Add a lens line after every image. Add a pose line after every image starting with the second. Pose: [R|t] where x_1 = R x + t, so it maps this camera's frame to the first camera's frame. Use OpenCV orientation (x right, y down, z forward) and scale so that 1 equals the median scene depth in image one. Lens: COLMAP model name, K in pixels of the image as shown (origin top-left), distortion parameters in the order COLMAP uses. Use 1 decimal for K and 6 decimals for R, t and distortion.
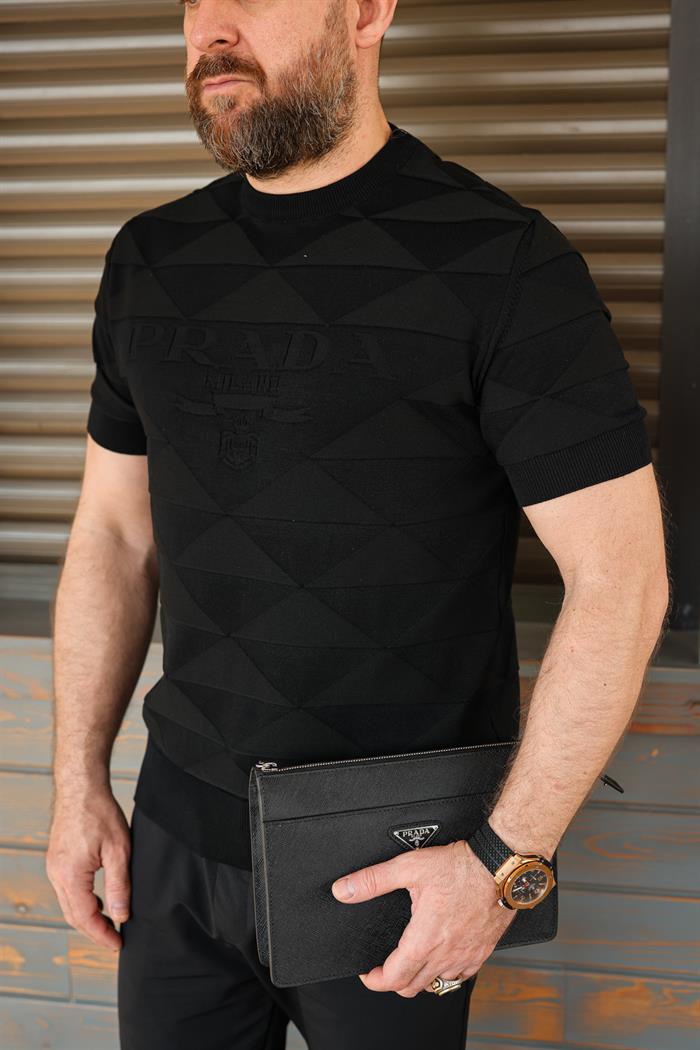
lens RADIAL K [[1504.5, 0, 350.0], [0, 1504.5, 525.0], [0, 0, 1]] dist [-0.112536, 0.003826]
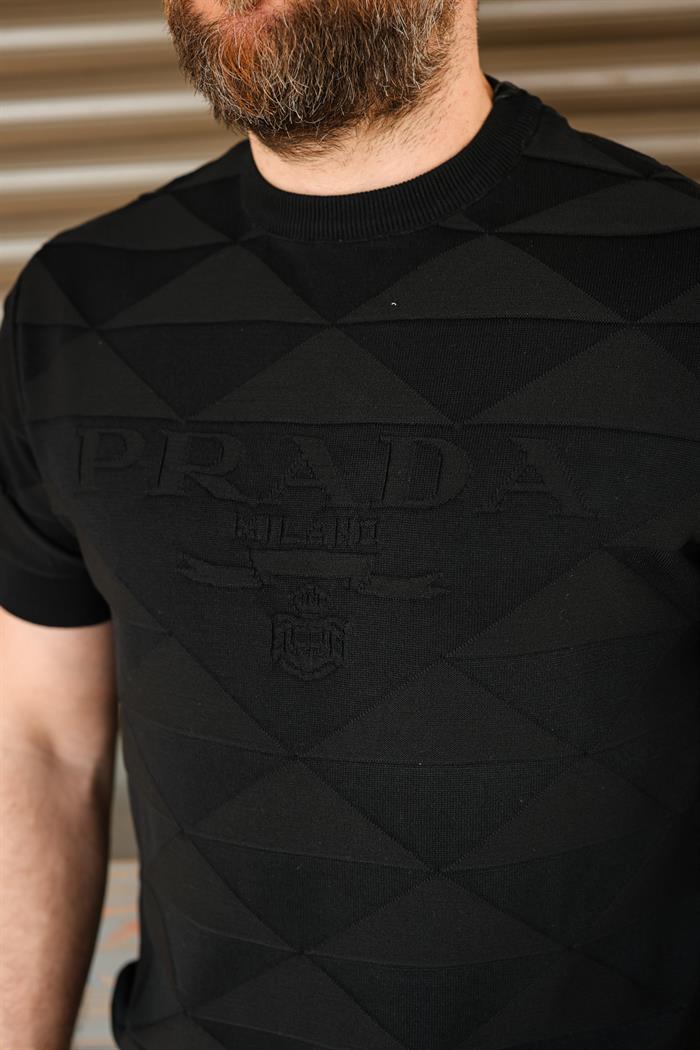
lens RADIAL K [[1549.5, 0, 350.0], [0, 1549.5, 525.0], [0, 0, 1]] dist [-0.009818, -0.033329]
pose [[0.984614, -0.078533, 0.156099, -0.144557], [0.076633, 0.996894, 0.018161, -0.103974], [-0.157041, -0.005919, 0.987574, 0.398200]]
